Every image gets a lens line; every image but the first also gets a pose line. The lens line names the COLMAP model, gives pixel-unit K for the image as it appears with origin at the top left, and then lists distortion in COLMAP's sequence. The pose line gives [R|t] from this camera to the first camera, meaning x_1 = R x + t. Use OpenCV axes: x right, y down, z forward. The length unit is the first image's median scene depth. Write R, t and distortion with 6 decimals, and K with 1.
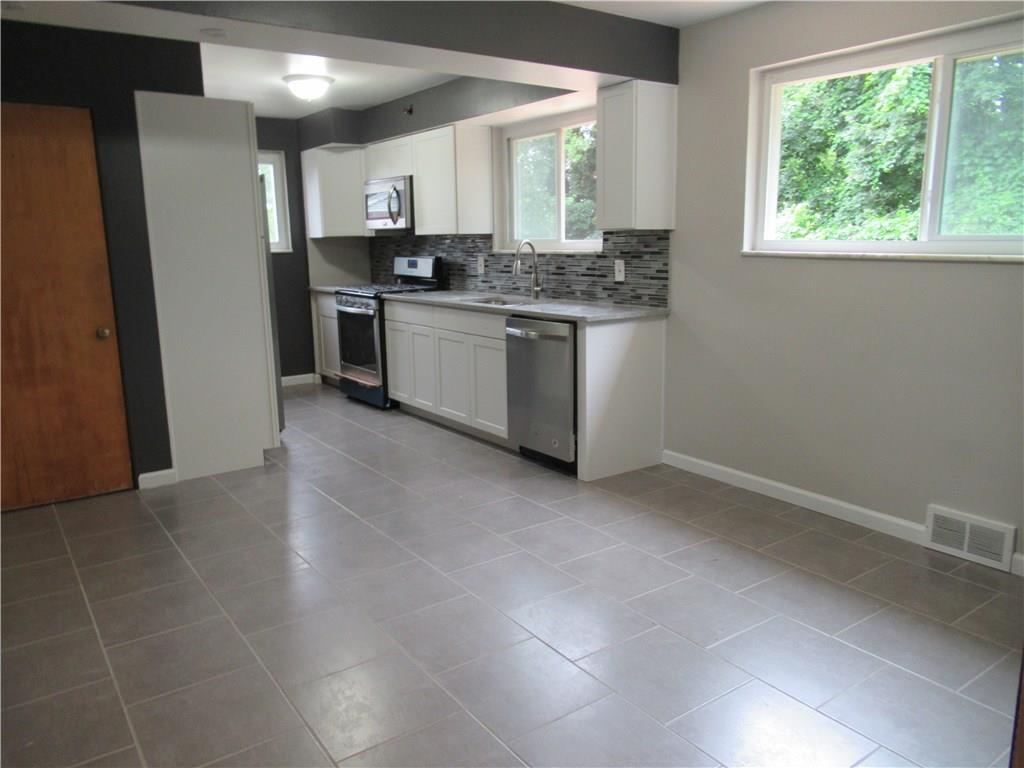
lens RADIAL K [[764.8, 0, 512.0], [0, 764.8, 384.0], [0, 0, 1]] dist [-0.001130, -0.008221]
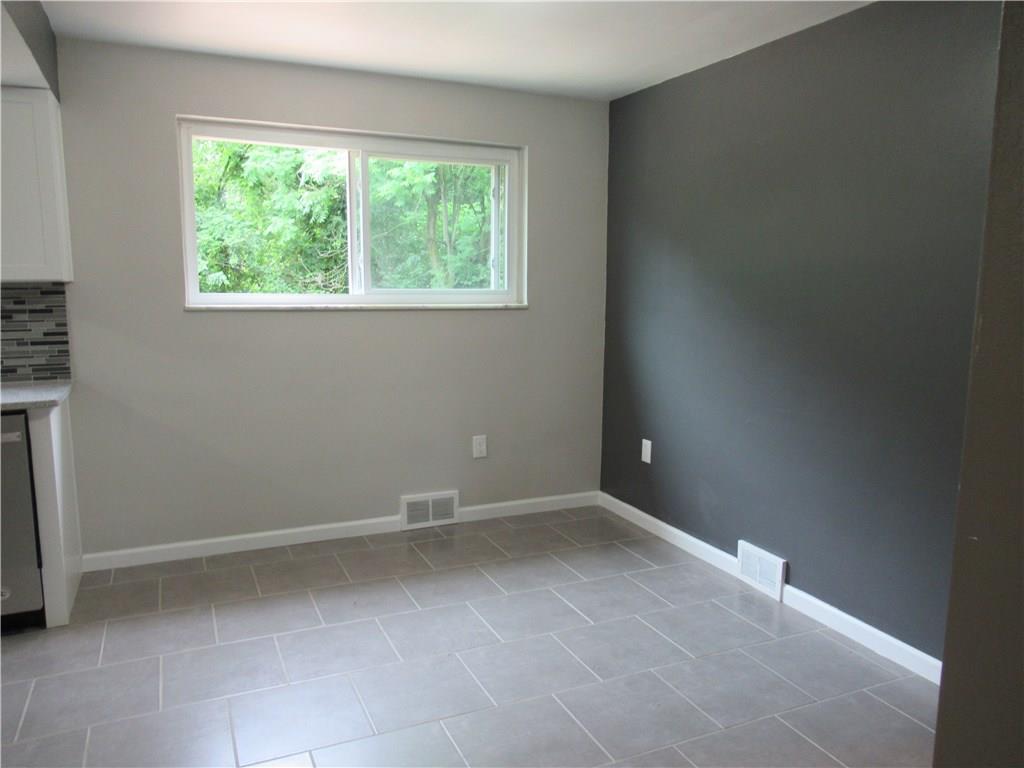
lens RADIAL K [[764.8, 0, 512.0], [0, 764.8, 384.0], [0, 0, 1]] dist [-0.001130, -0.008221]
pose [[0.191415, -0.124579, 0.973571, -0.404431], [0.178151, 0.979846, 0.090356, -0.070114], [-0.965206, 0.156147, 0.209751, 0.325436]]
